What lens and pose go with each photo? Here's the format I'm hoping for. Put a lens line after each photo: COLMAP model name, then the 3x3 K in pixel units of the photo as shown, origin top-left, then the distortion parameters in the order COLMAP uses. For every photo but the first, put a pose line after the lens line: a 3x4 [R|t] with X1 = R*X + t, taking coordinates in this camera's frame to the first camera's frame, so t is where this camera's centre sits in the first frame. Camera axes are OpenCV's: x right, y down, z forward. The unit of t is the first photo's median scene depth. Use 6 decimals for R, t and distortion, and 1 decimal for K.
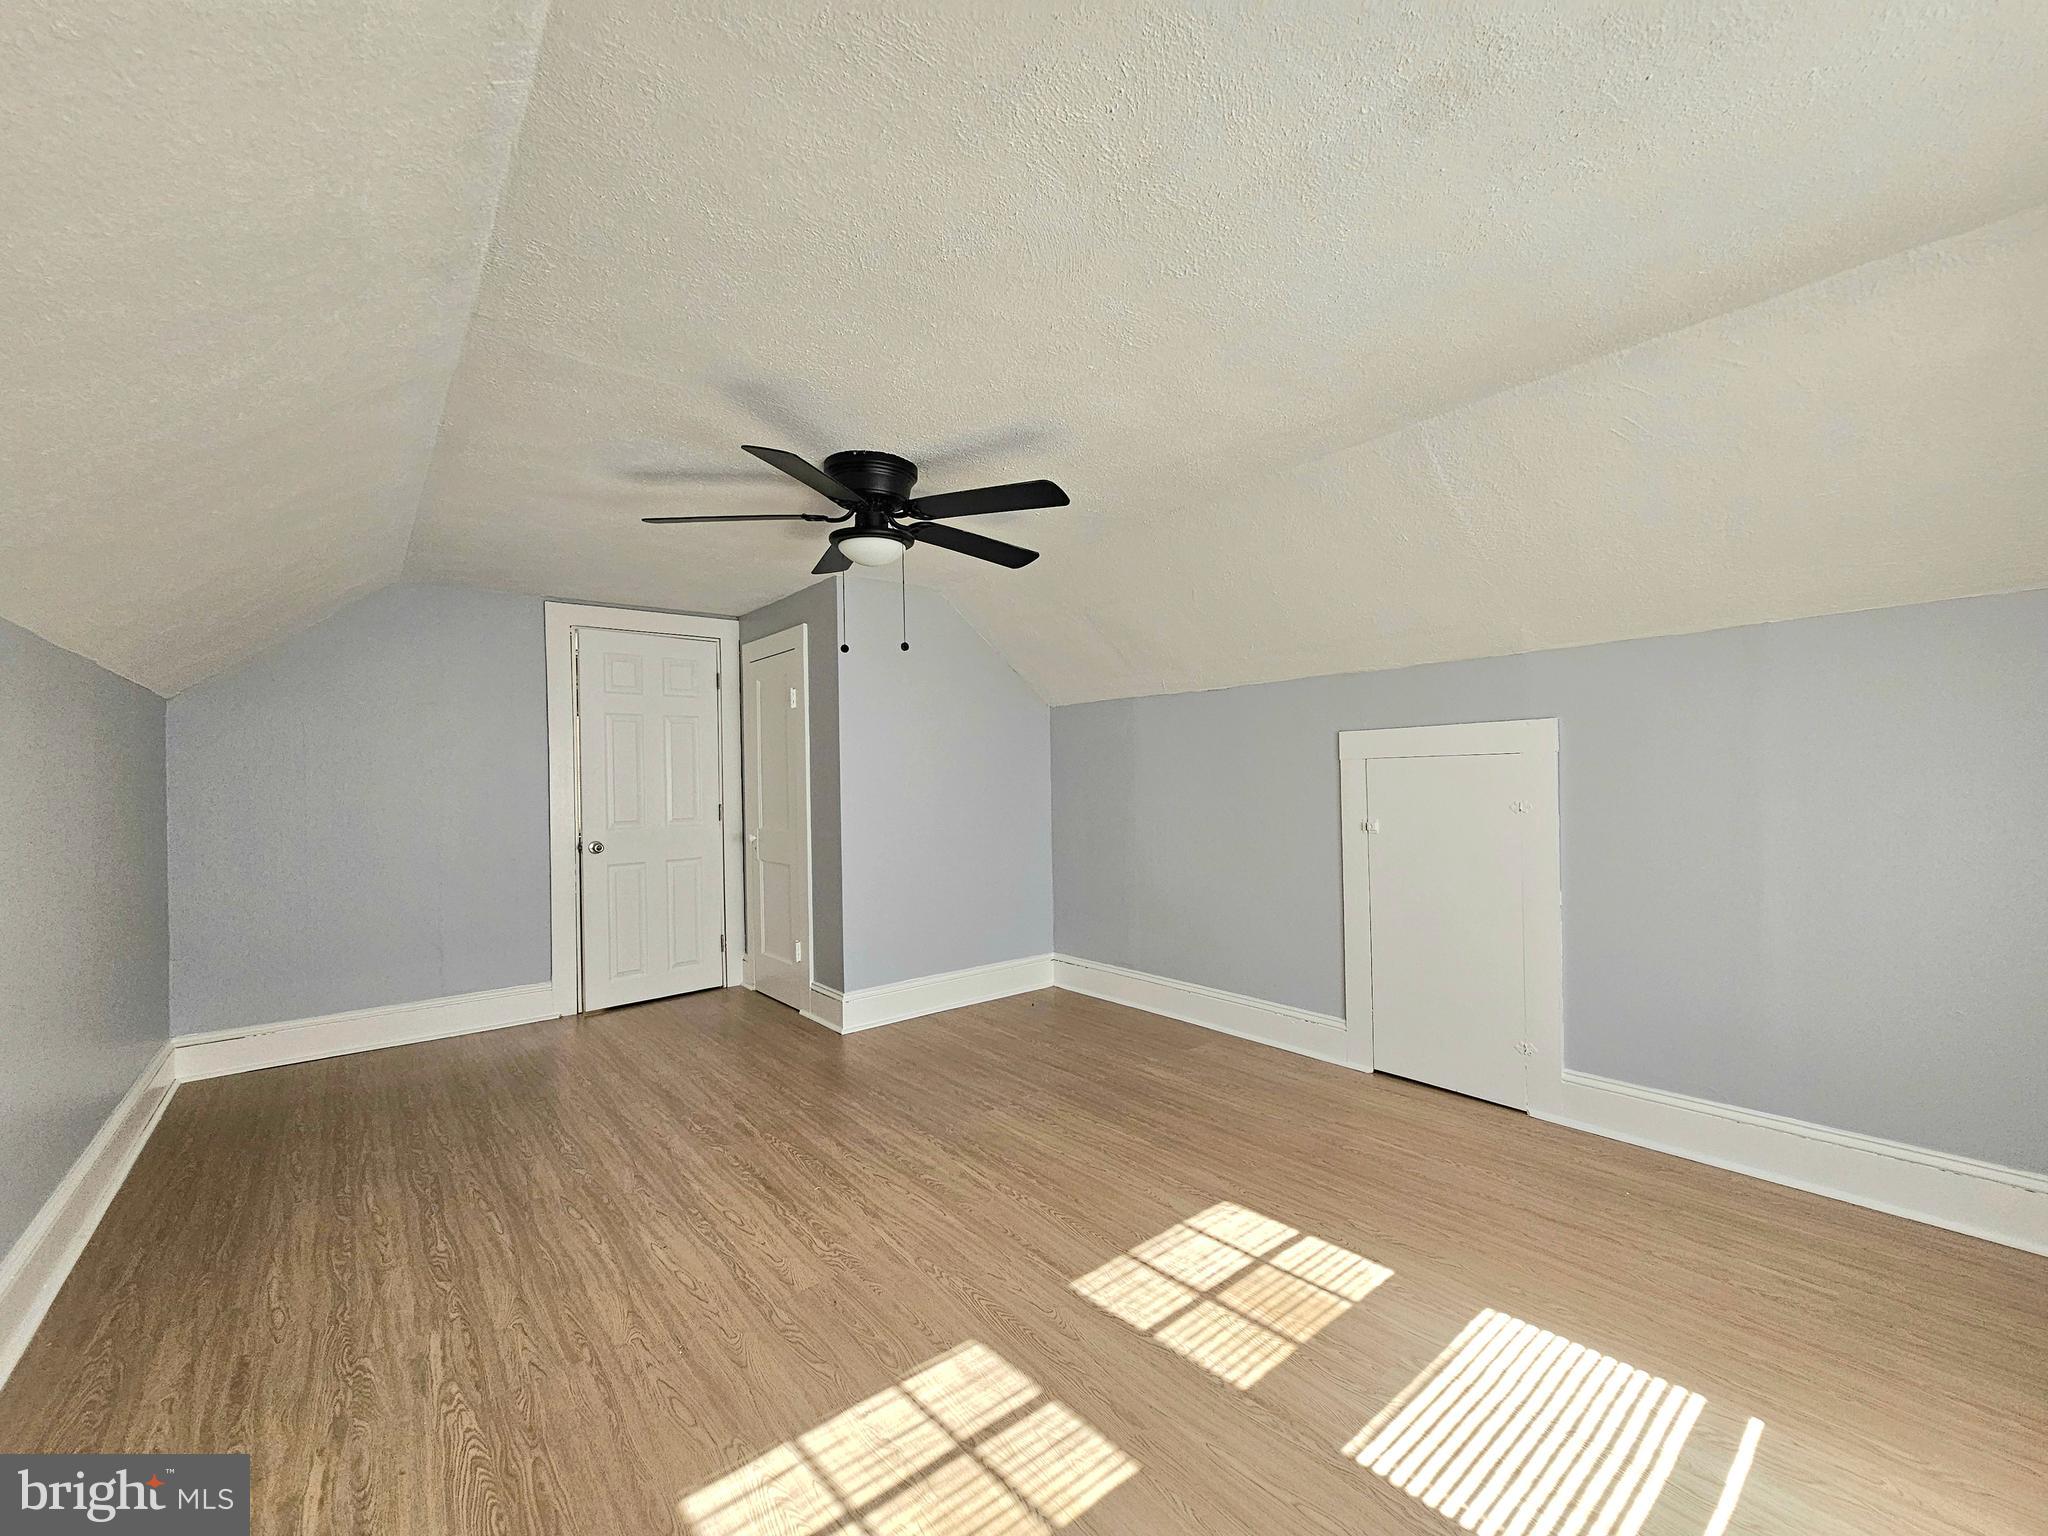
lens RADIAL K [[841.1, 0, 1022.2], [0, 841.1, 772.7], [0, 0, 1]] dist [-0.005625, 0.003821]
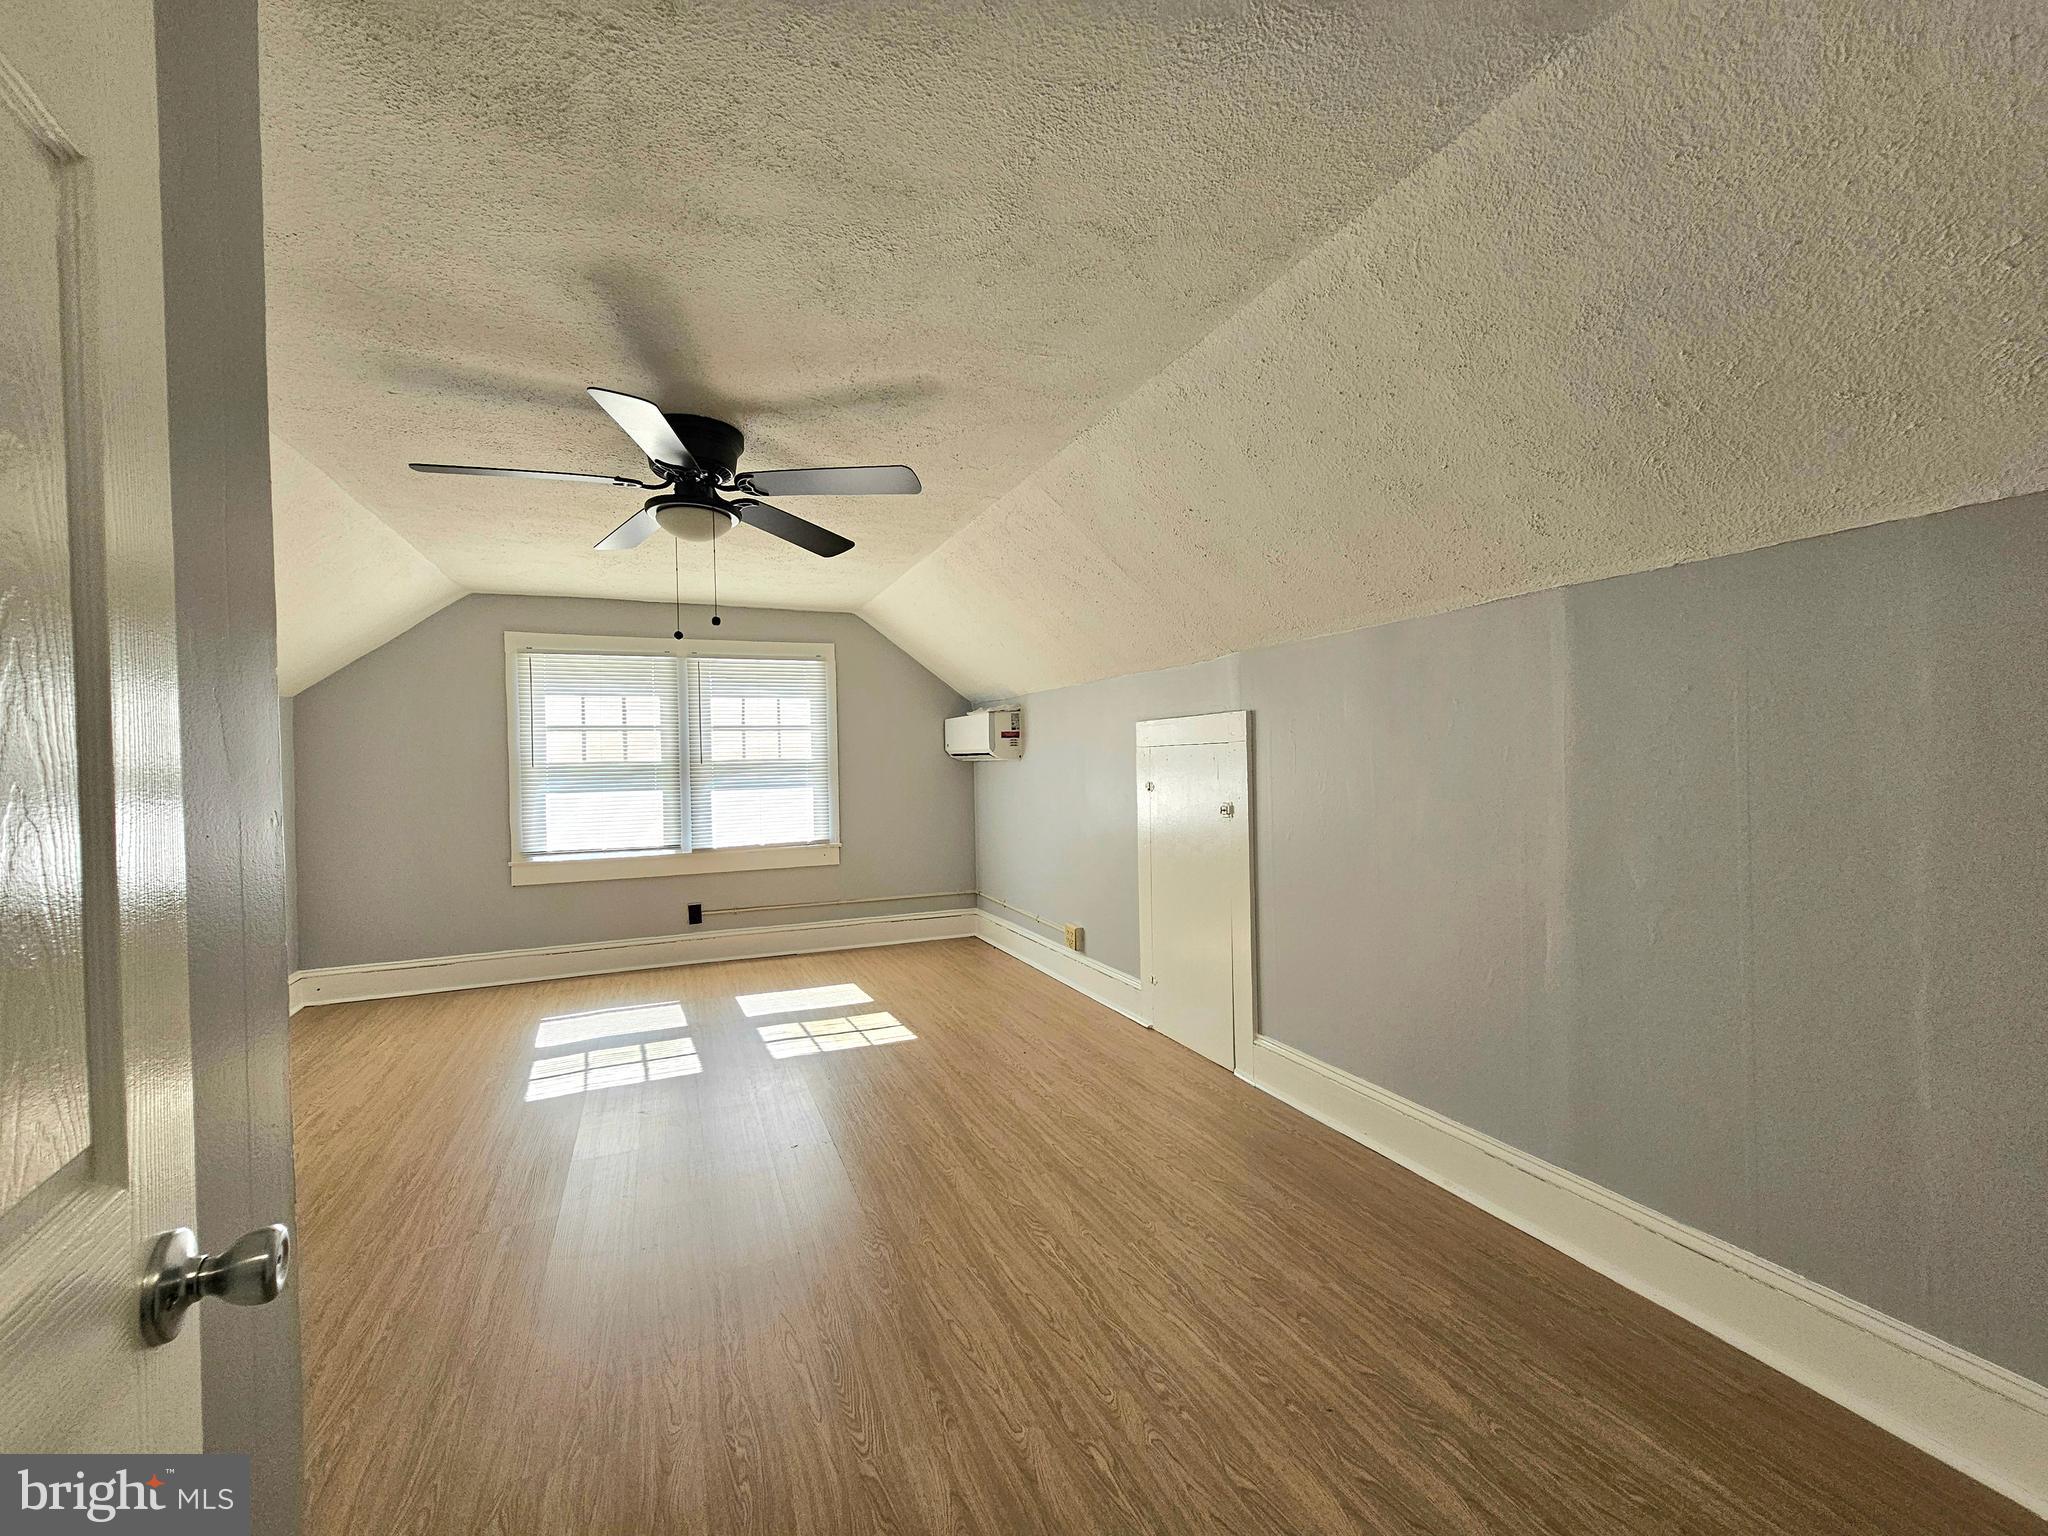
lens RADIAL K [[836.6, 0, 1028.8], [0, 836.6, 774.6], [0, 0, 1]] dist [-0.000080, 0.003331]
pose [[-0.963143, 0.033700, 0.266872, -1.043976], [0.035971, 0.999346, 0.003625, 0.029253], [-0.266575, 0.013091, -0.963725, 2.431112]]
